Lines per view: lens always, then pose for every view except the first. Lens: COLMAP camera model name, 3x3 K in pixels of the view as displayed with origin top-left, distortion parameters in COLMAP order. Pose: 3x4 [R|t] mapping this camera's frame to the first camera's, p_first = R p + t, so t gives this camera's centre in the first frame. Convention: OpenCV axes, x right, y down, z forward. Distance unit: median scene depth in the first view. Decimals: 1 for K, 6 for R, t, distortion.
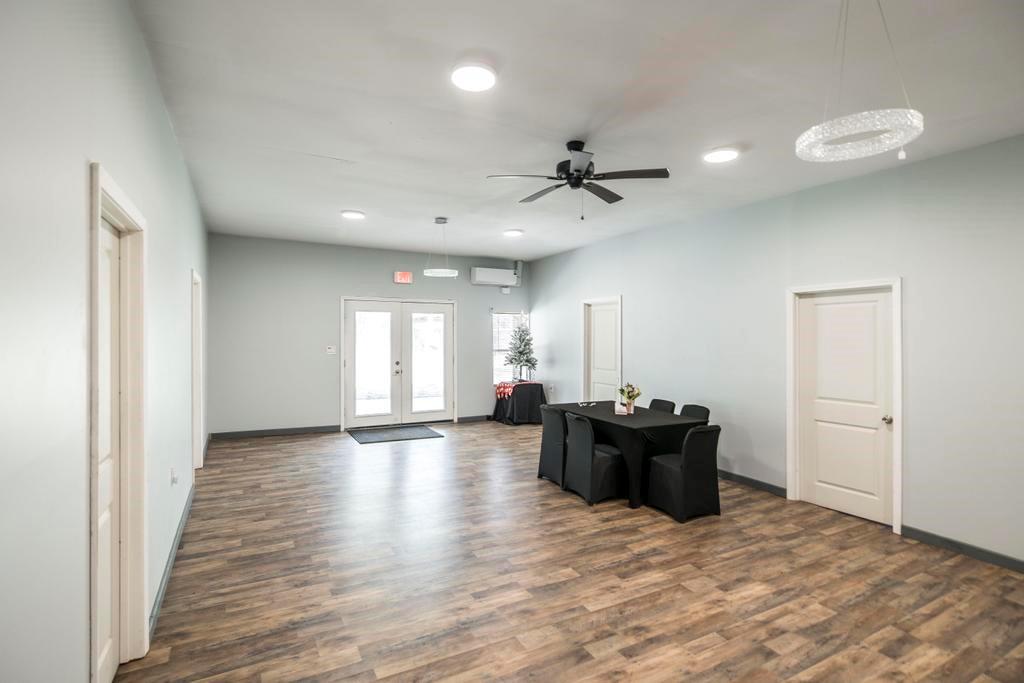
lens RADIAL K [[504.8, 0, 510.4], [0, 504.8, 335.5], [0, 0, 1]] dist [0.000286, -0.000189]
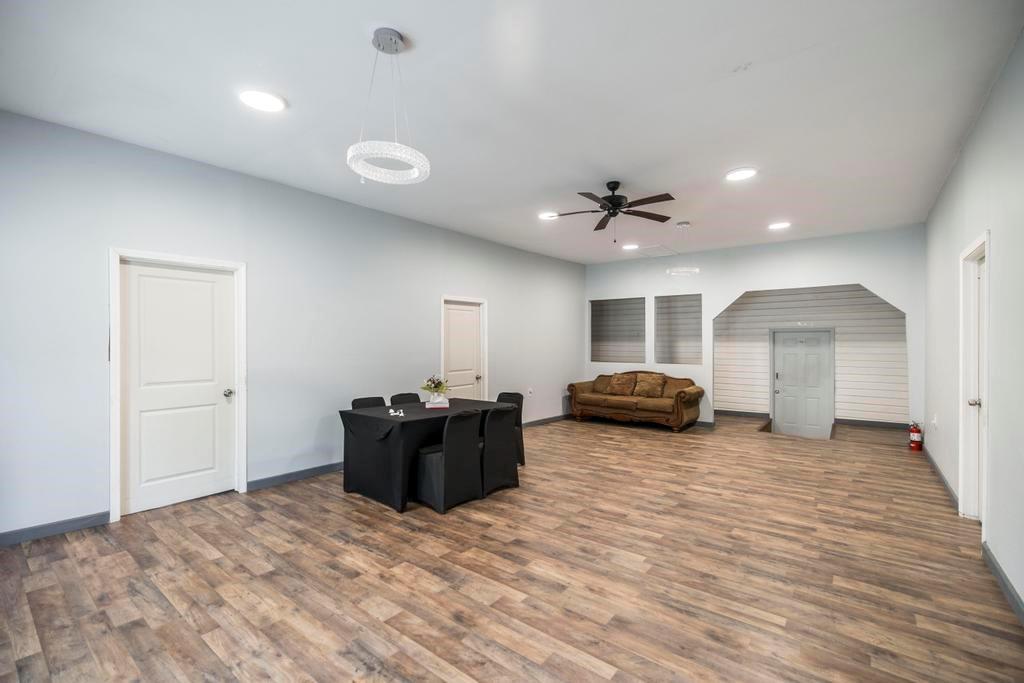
lens RADIAL K [[442.8, 0, 510.5], [0, 442.8, 344.9], [0, 0, 1]] dist [0.002727, 0.000372]
pose [[-0.396223, -0.011358, 0.918084, -0.899533], [-0.000531, 0.999926, 0.012141, 0.037155], [-0.918154, 0.004323, -0.396200, 1.811009]]
